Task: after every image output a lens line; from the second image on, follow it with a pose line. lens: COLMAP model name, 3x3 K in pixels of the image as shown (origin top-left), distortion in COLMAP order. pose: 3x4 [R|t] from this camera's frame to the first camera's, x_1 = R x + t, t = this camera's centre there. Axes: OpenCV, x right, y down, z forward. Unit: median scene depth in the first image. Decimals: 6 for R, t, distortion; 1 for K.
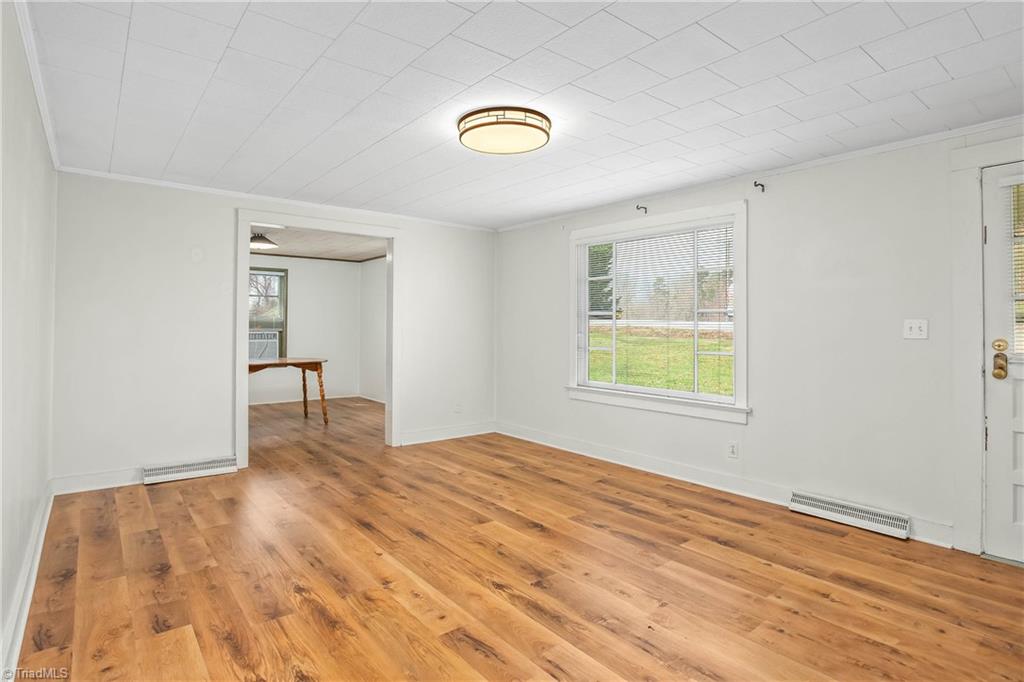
lens RADIAL K [[490.6, 0, 511.9], [0, 490.6, 326.3], [0, 0, 1]] dist [-0.050165, 0.017766]
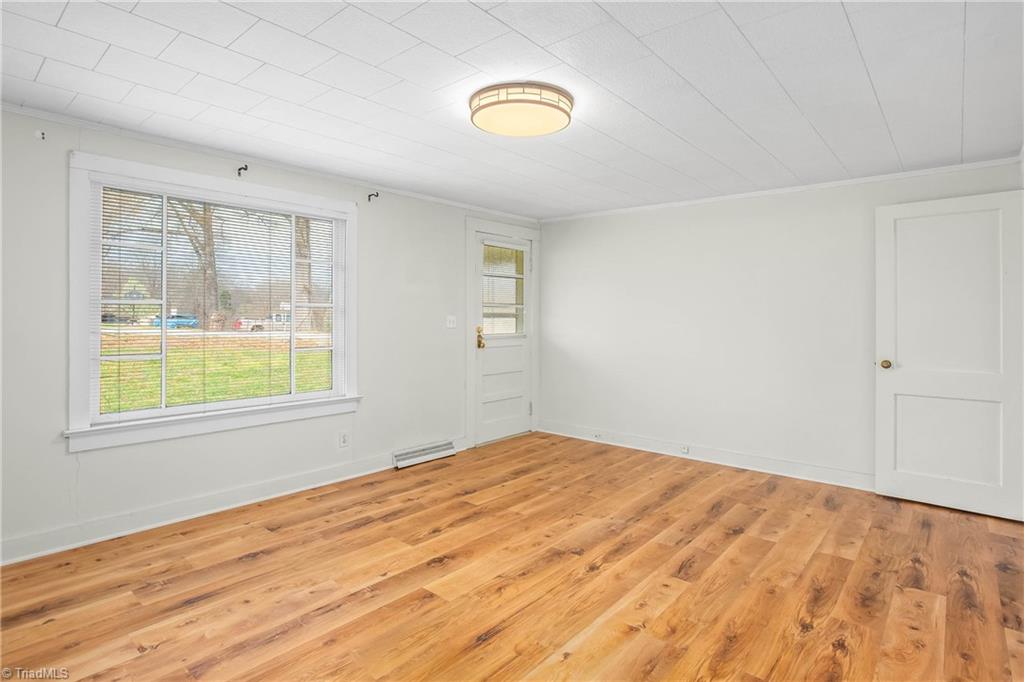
lens RADIAL K [[490.6, 0, 511.9], [0, 490.6, 326.3], [0, 0, 1]] dist [-0.050165, 0.017766]
pose [[-0.105703, -0.023952, 0.994109, -0.844564], [-0.006741, 0.999704, 0.023370, -0.020358], [-0.994375, -0.004231, -0.105834, 1.027812]]
